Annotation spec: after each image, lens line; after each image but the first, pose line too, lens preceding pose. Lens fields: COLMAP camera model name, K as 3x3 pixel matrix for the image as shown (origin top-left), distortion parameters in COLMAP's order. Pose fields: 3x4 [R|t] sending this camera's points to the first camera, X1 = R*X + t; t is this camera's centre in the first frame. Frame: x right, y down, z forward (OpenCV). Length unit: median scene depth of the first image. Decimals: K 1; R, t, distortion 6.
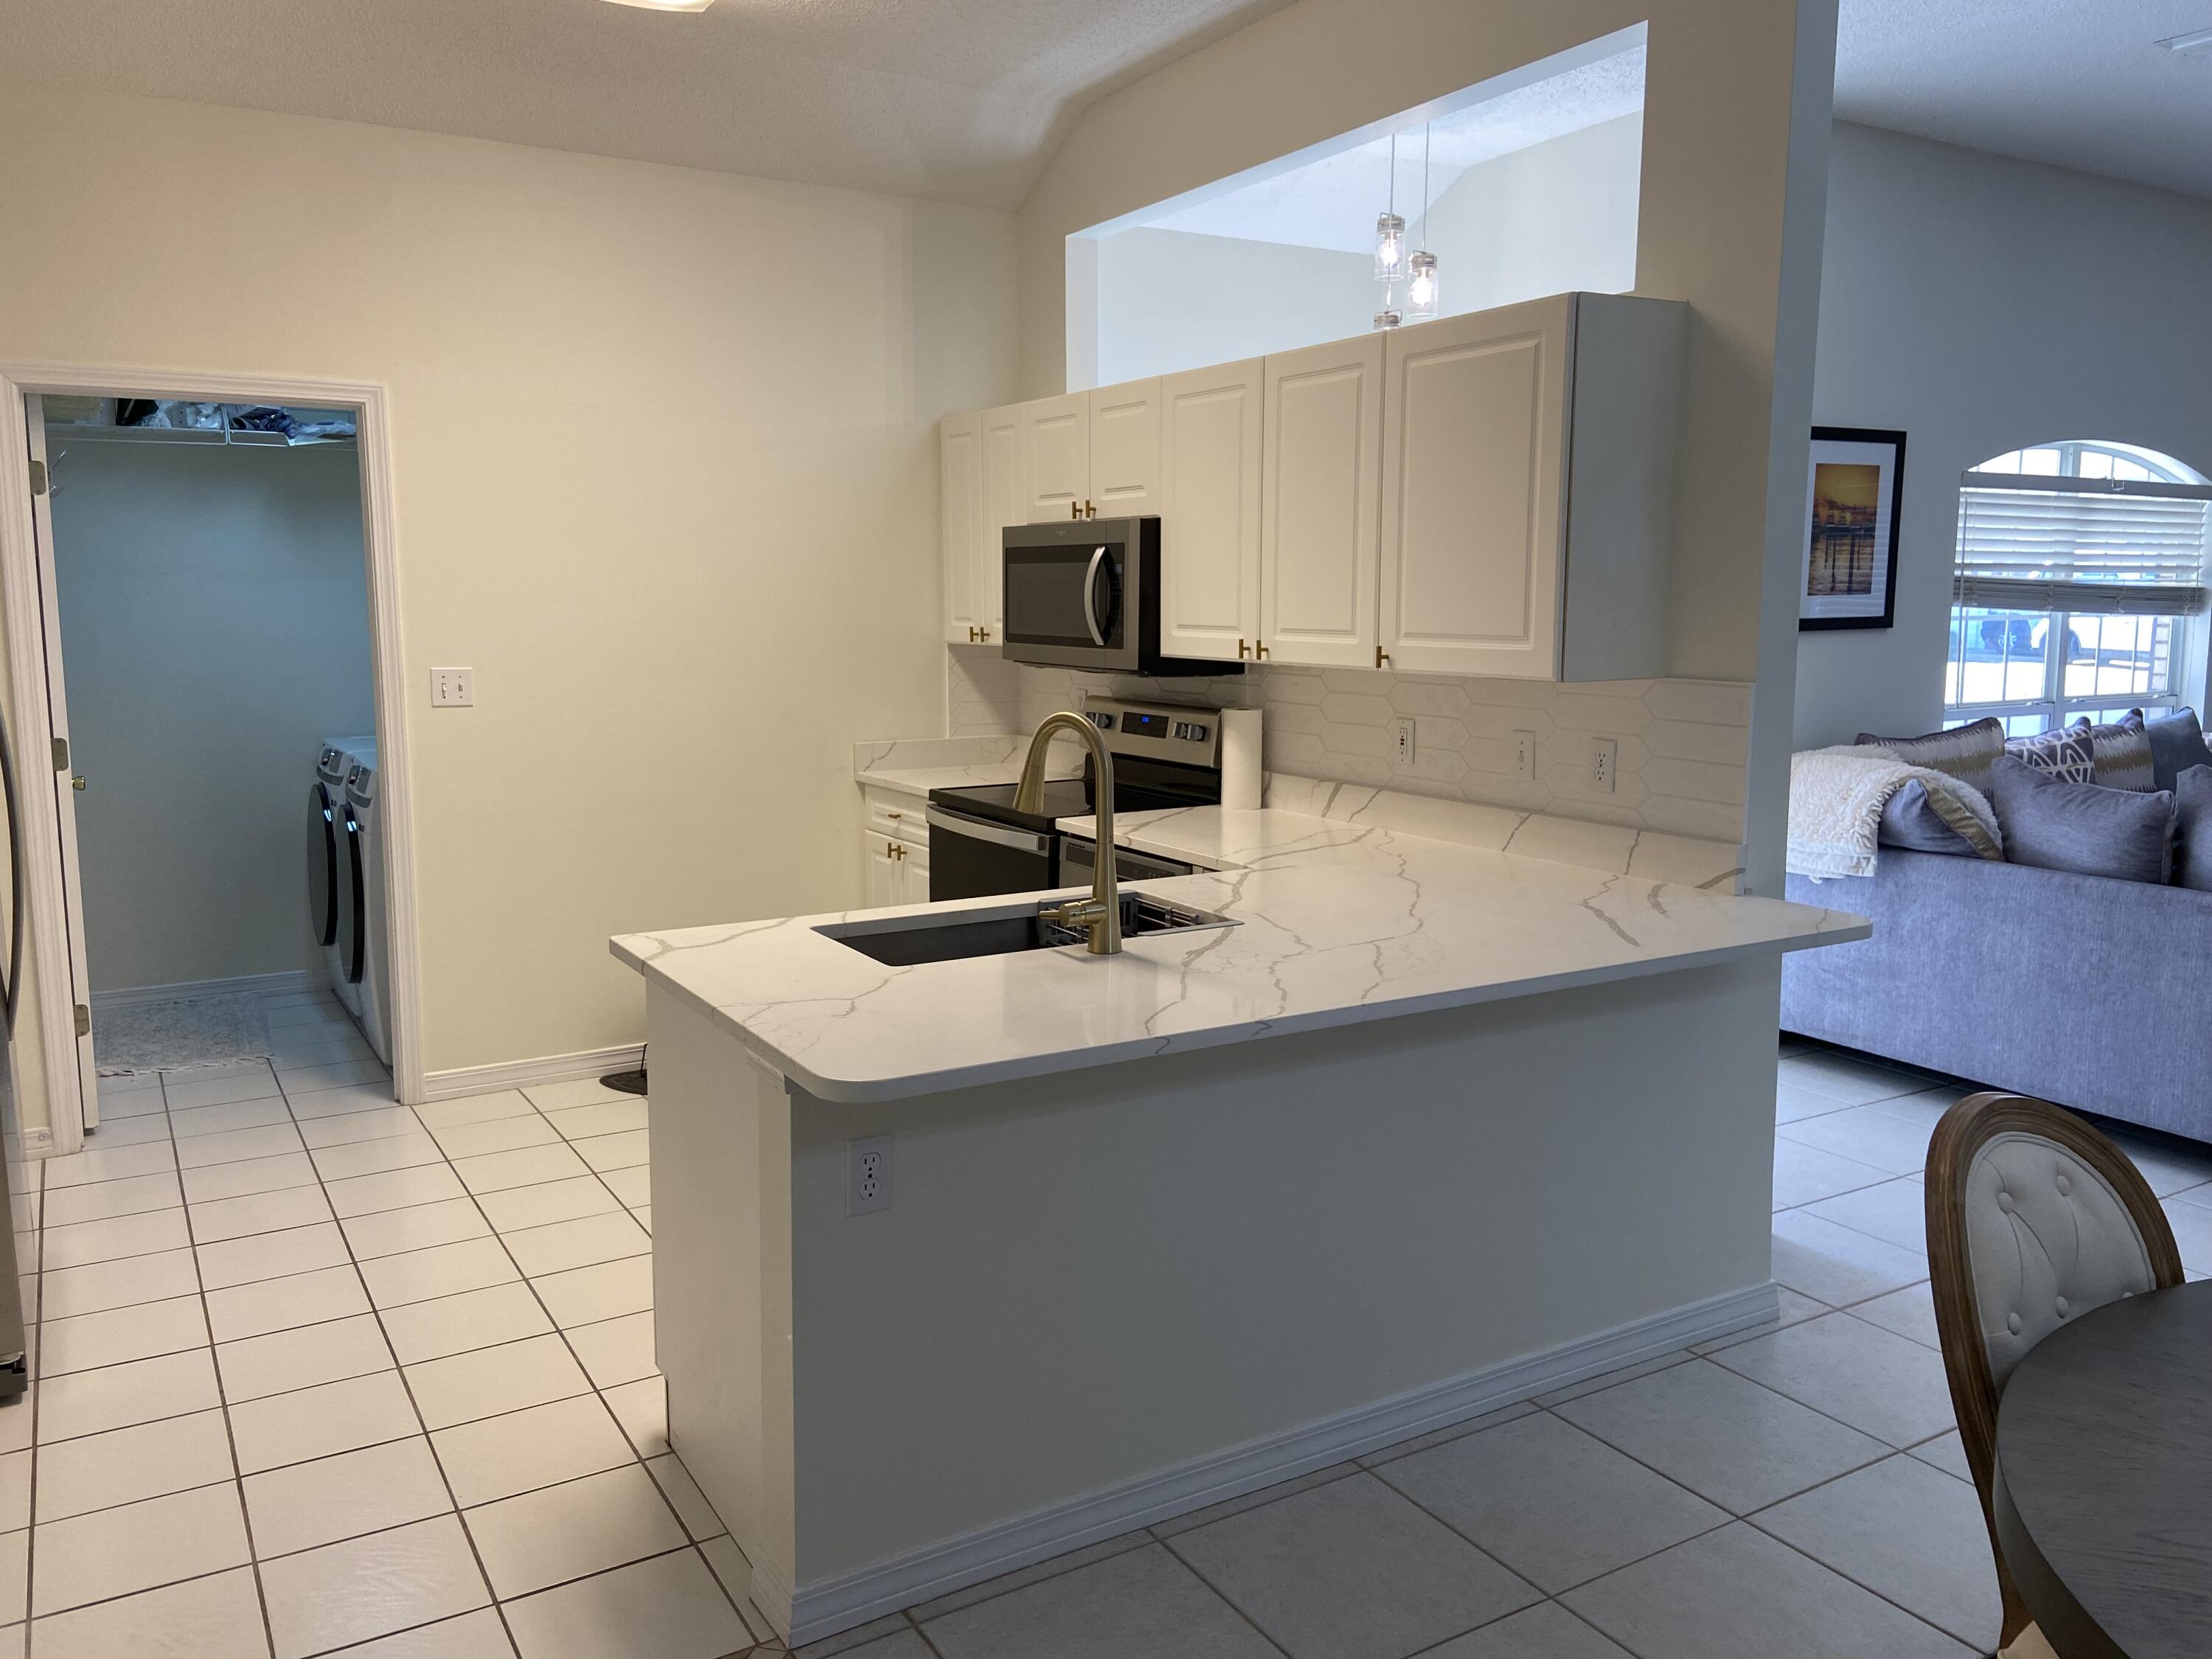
lens RADIAL K [[1682.3, 0, 1102.1], [0, 1682.3, 823.0], [0, 0, 1]] dist [0.040055, -0.001251]
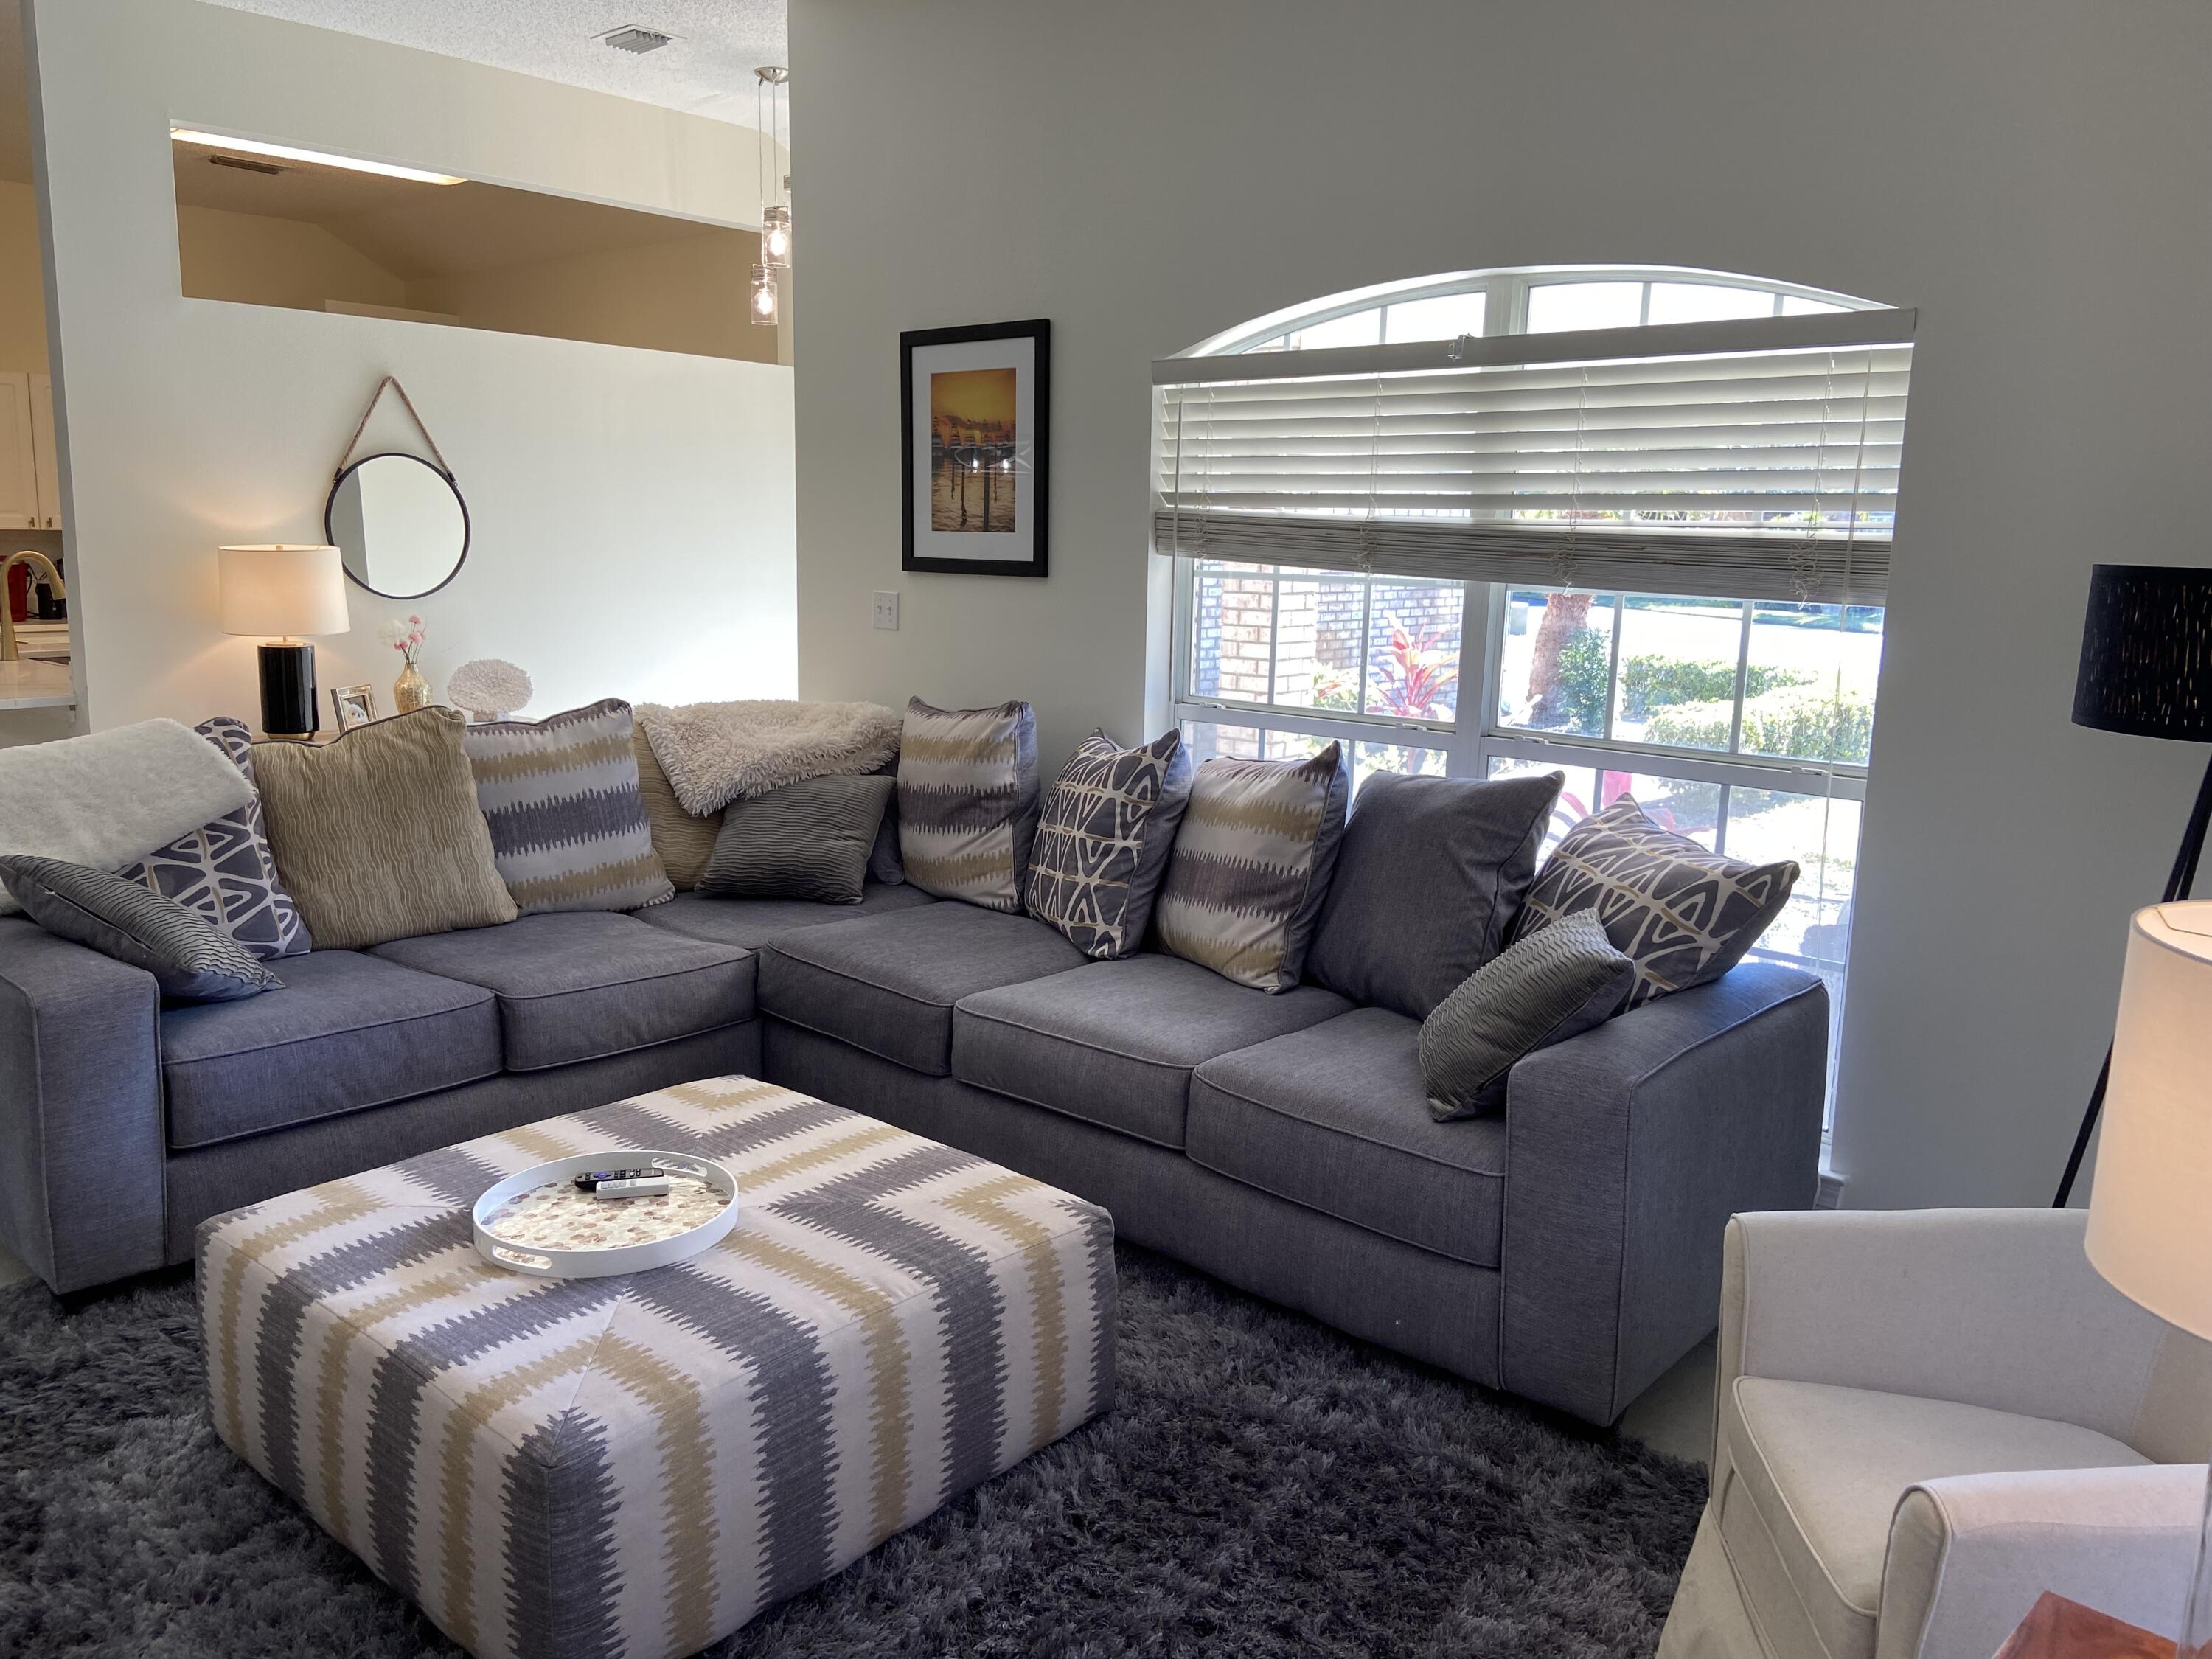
lens RADIAL K [[1682.3, 0, 1103.2], [0, 1682.3, 818.9], [0, 0, 1]] dist [0.040055, -0.001251]
pose [[0.257866, 0.171344, -0.950866, 1.188817], [-0.154026, 0.978854, 0.134617, -0.112224], [0.953824, 0.111745, 0.278805, 0.807198]]
